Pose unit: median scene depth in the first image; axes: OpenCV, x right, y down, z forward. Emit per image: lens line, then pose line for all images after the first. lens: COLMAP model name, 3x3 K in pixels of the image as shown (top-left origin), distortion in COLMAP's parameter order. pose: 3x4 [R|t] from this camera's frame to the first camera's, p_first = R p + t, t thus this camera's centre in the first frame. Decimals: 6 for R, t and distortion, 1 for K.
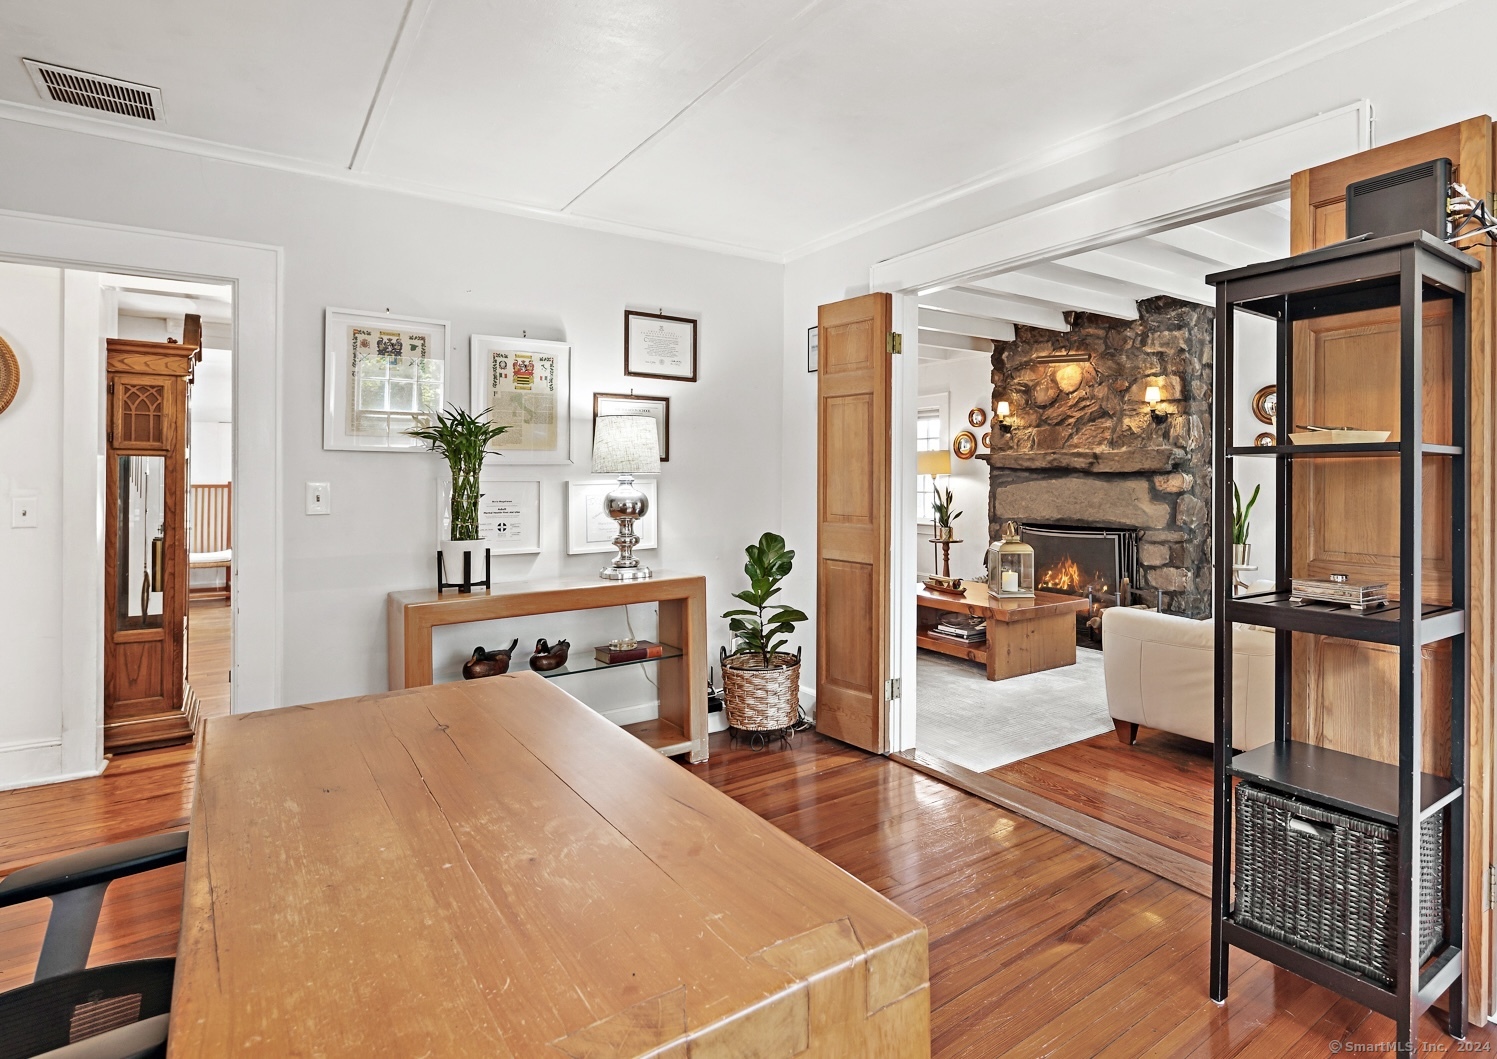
lens RADIAL K [[773.6, 0, 759.9], [0, 773.6, 474.9], [0, 0, 1]] dist [-0.005857, -0.000597]
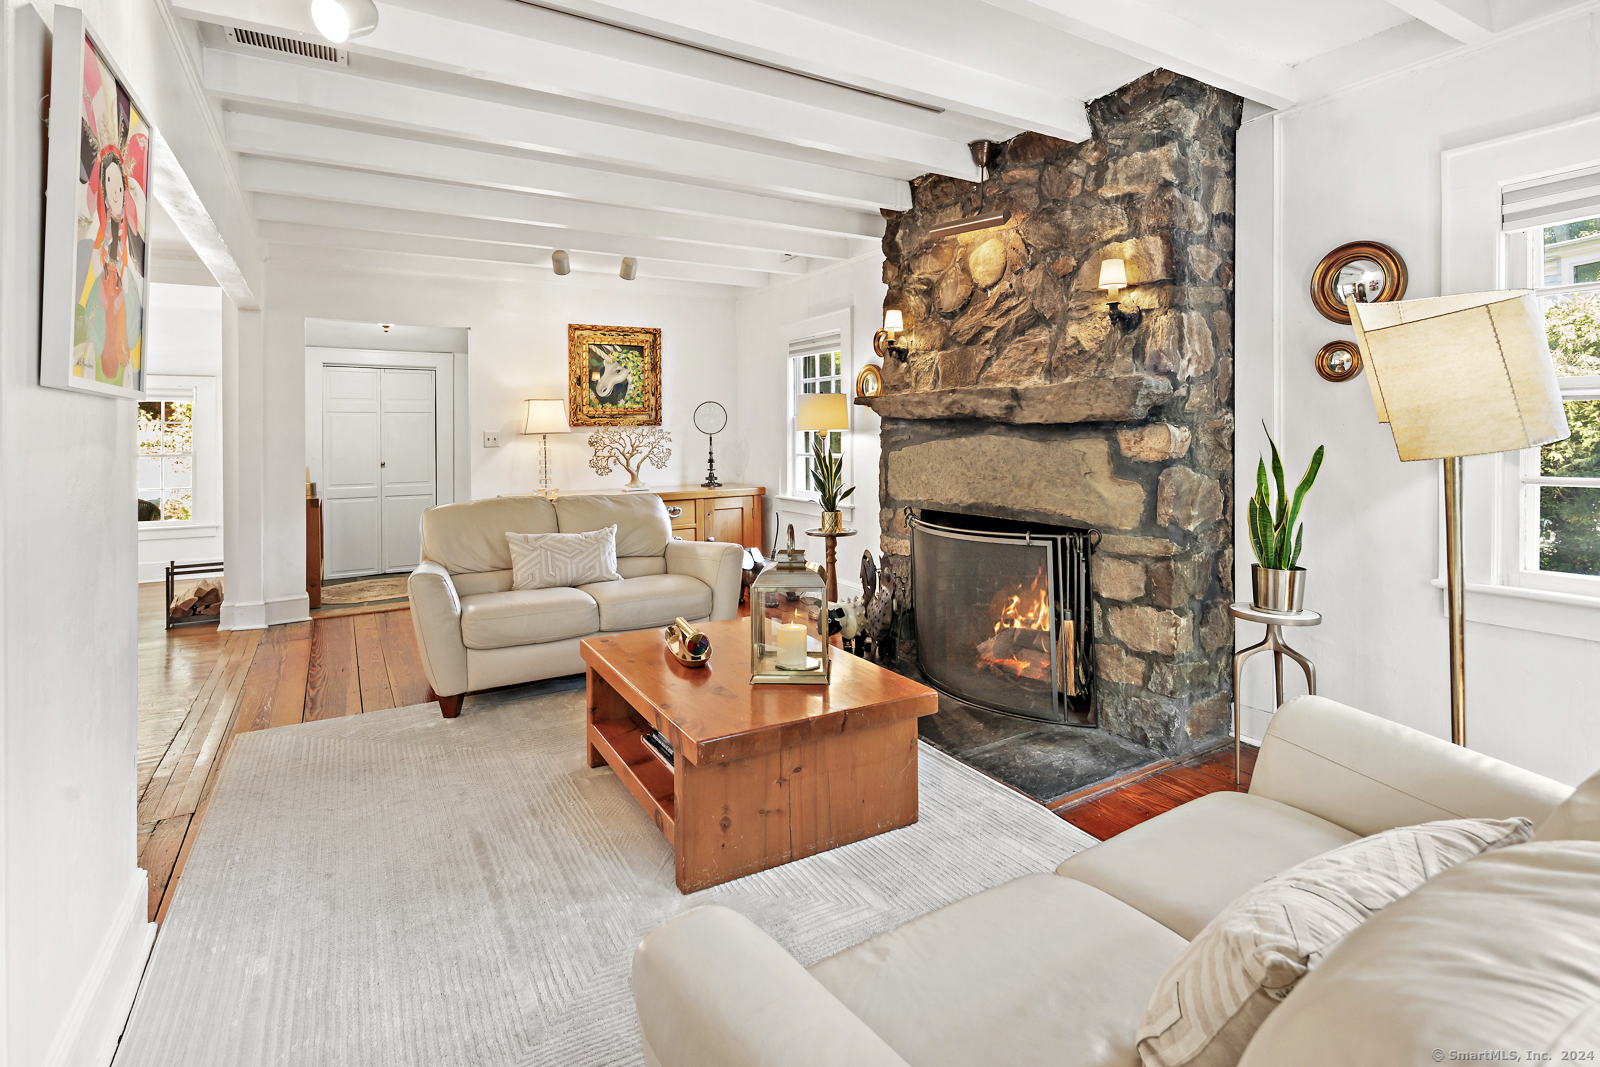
lens RADIAL K [[775.2, 0, 773.1], [0, 775.2, 432.6], [0, 0, 1]] dist [0.003232, -0.003413]
pose [[0.996959, -0.005627, -0.077721, 0.305967], [0.005622, 0.999984, -0.000284, 0.001977], [0.077722, -0.000153, 0.996975, 0.438061]]
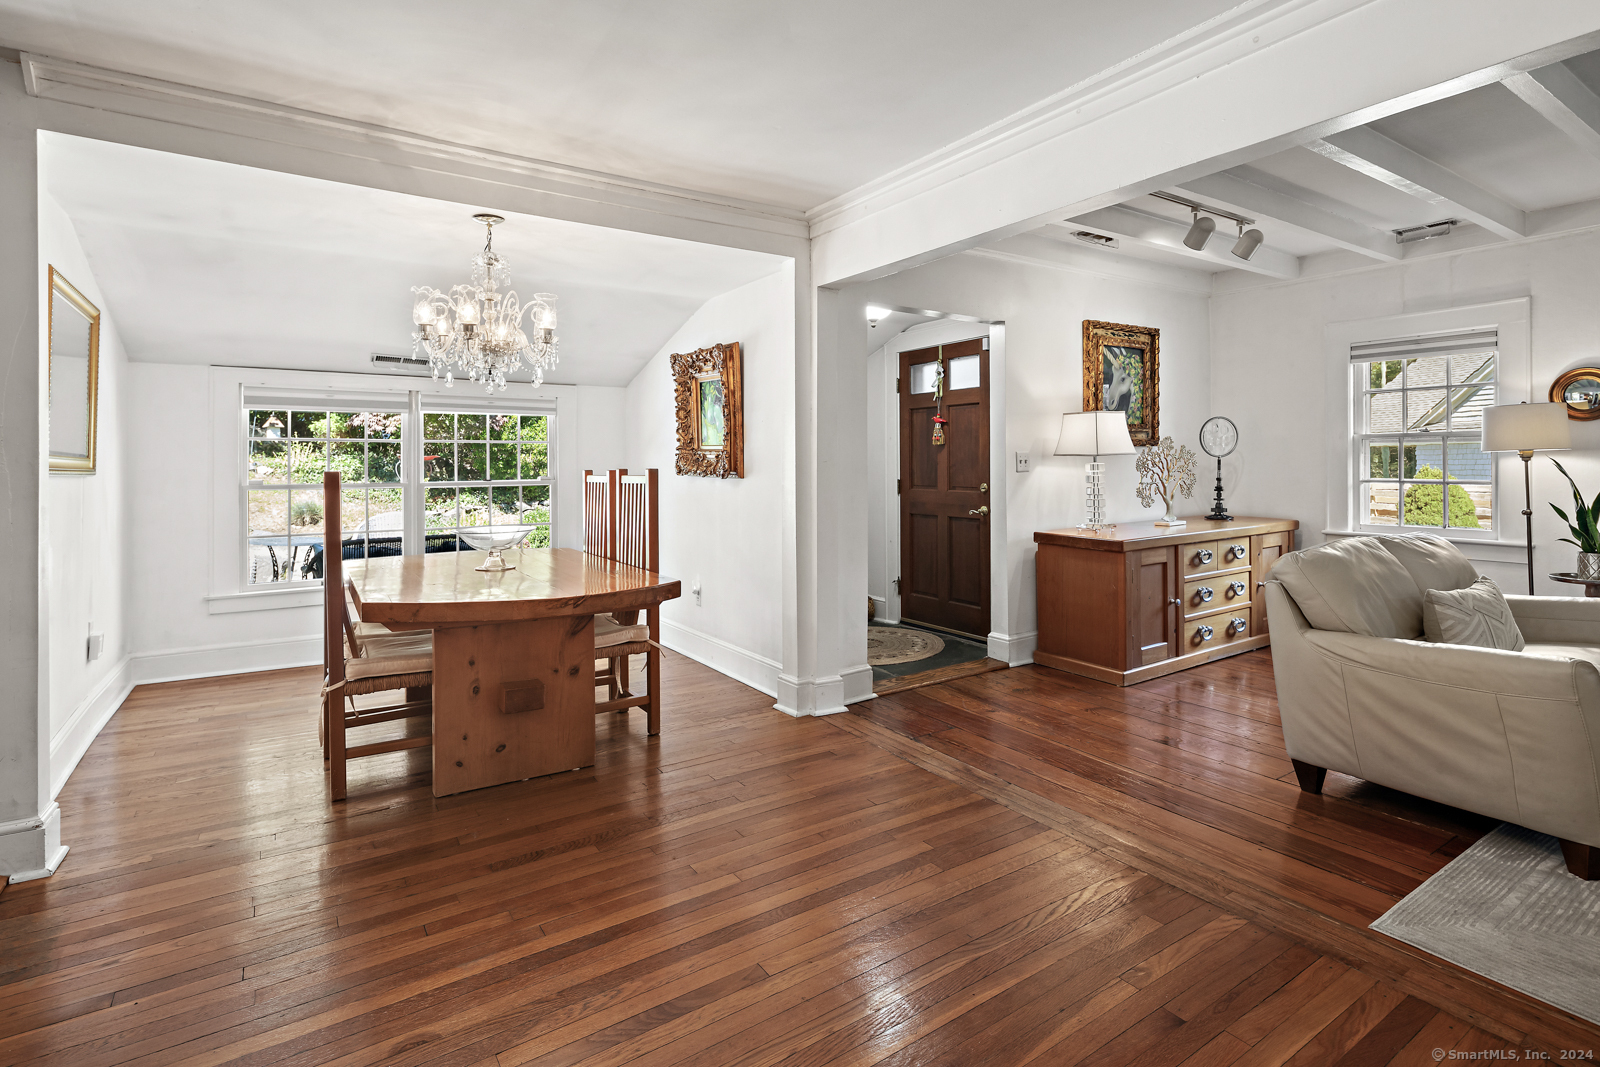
lens RADIAL K [[775.2, 0, 786.2], [0, 775.2, 462.2], [0, 0, 1]] dist [0.003232, -0.003413]
pose [[0.999716, -0.003313, -0.023610, -0.346556], [0.003347, 0.999993, 0.001397, 0.006886], [0.023605, -0.001476, 0.999720, 0.601576]]
